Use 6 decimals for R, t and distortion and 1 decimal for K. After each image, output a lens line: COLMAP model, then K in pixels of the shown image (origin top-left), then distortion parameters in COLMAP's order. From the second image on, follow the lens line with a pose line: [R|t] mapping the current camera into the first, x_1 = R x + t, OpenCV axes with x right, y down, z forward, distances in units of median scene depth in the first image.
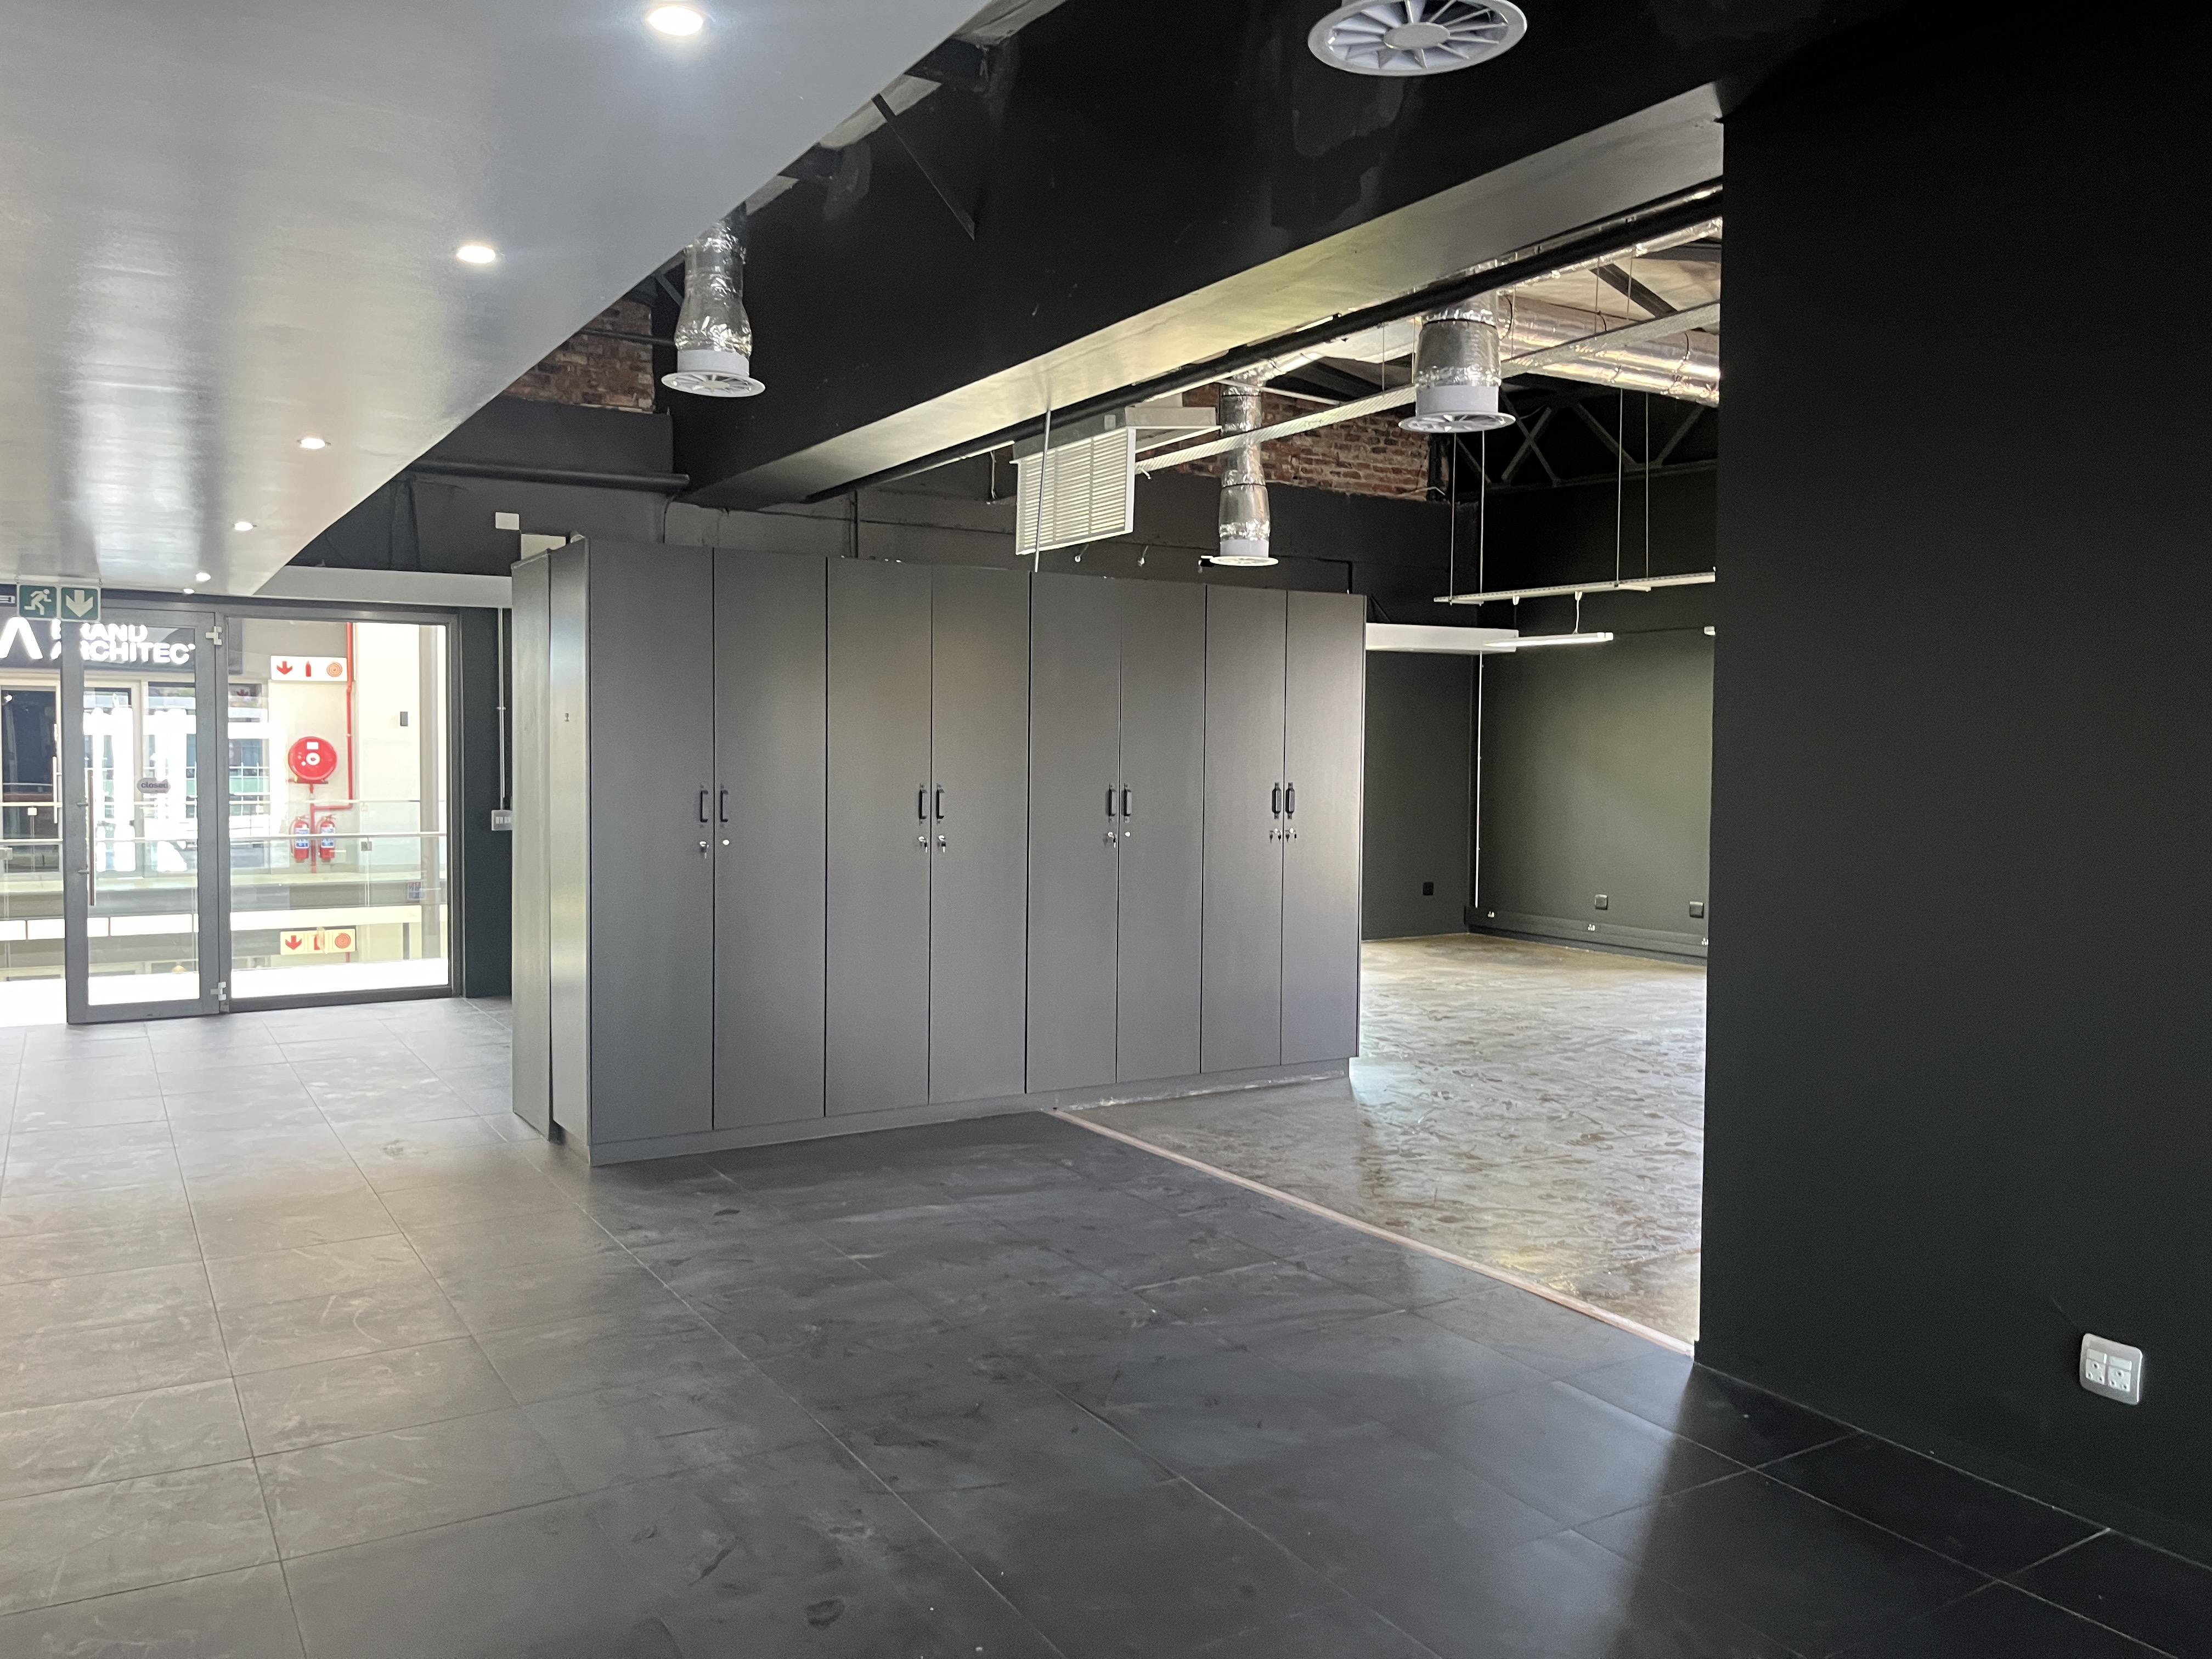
lens RADIAL K [[1714.2, 0, 1011.8], [0, 1714.2, 822.4], [0, 0, 1]] dist [0.077076, -0.096864]
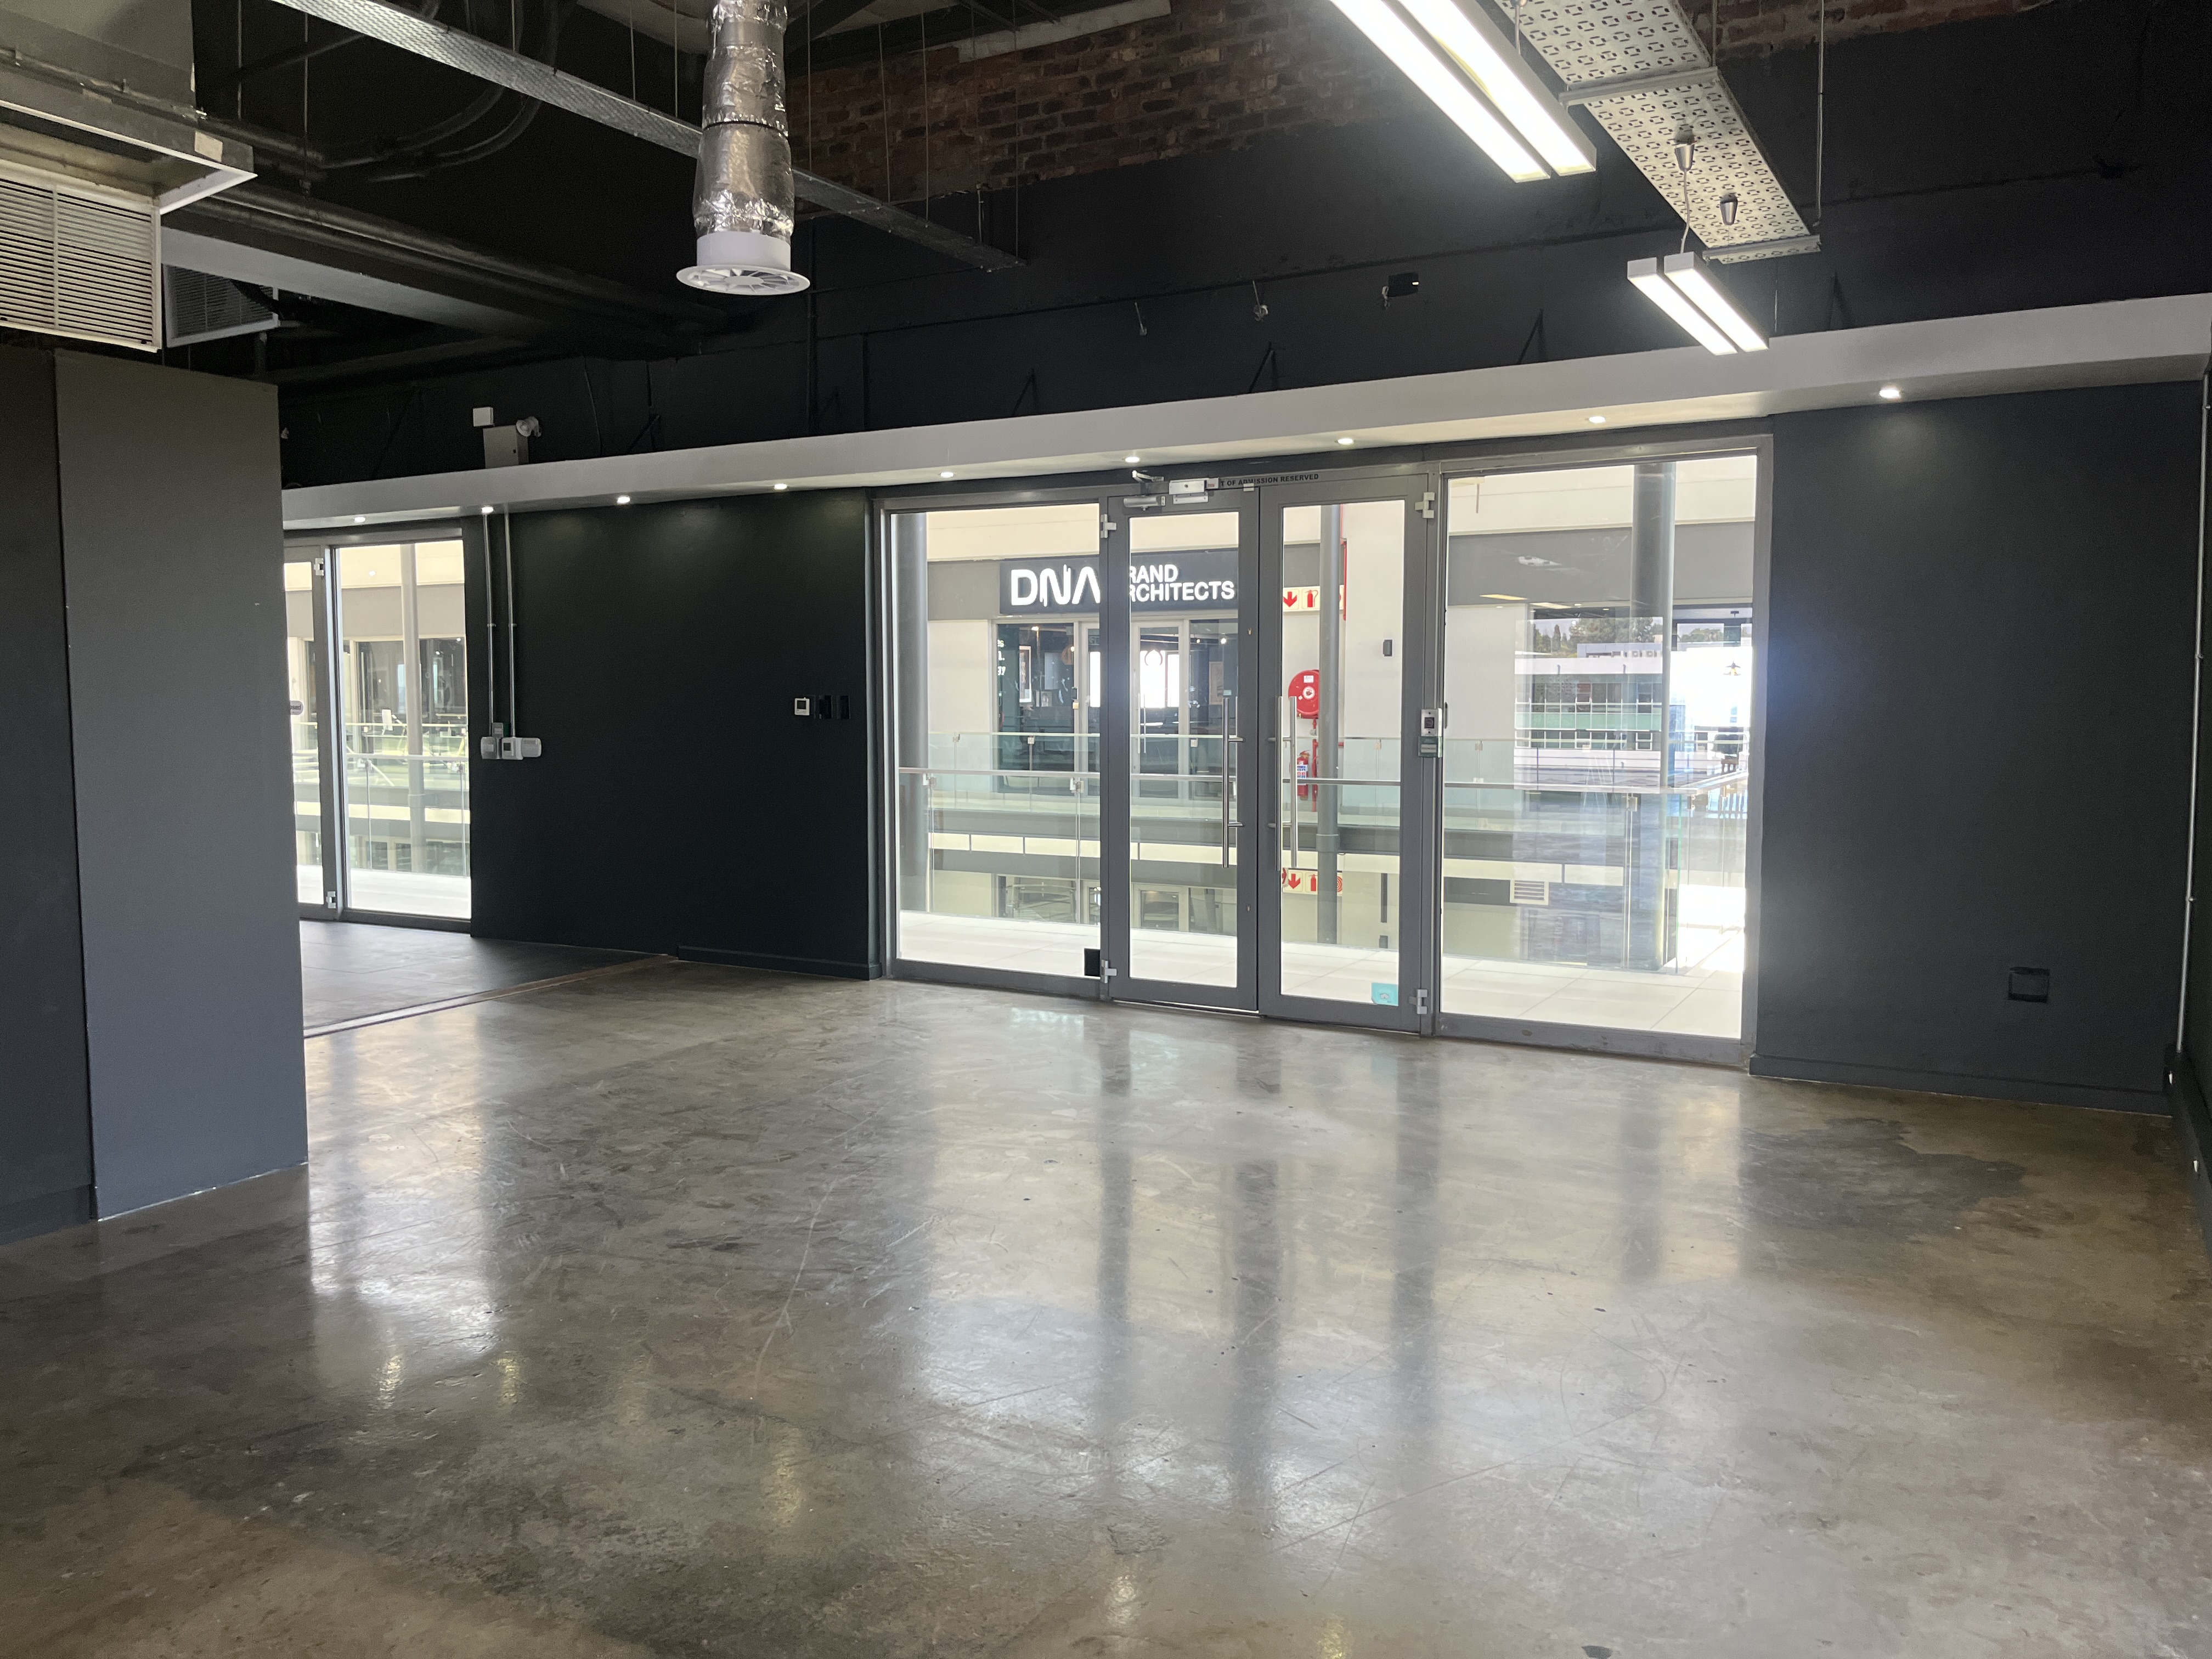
lens RADIAL K [[1714.2, 0, 1104.9], [0, 1714.2, 832.3], [0, 0, 1]] dist [0.077076, -0.096864]
pose [[0.459541, 0.062045, -0.885987, 0.506702], [-0.036917, 0.998029, 0.050744, -0.005482], [0.887389, 0.009389, 0.460925, 0.610269]]
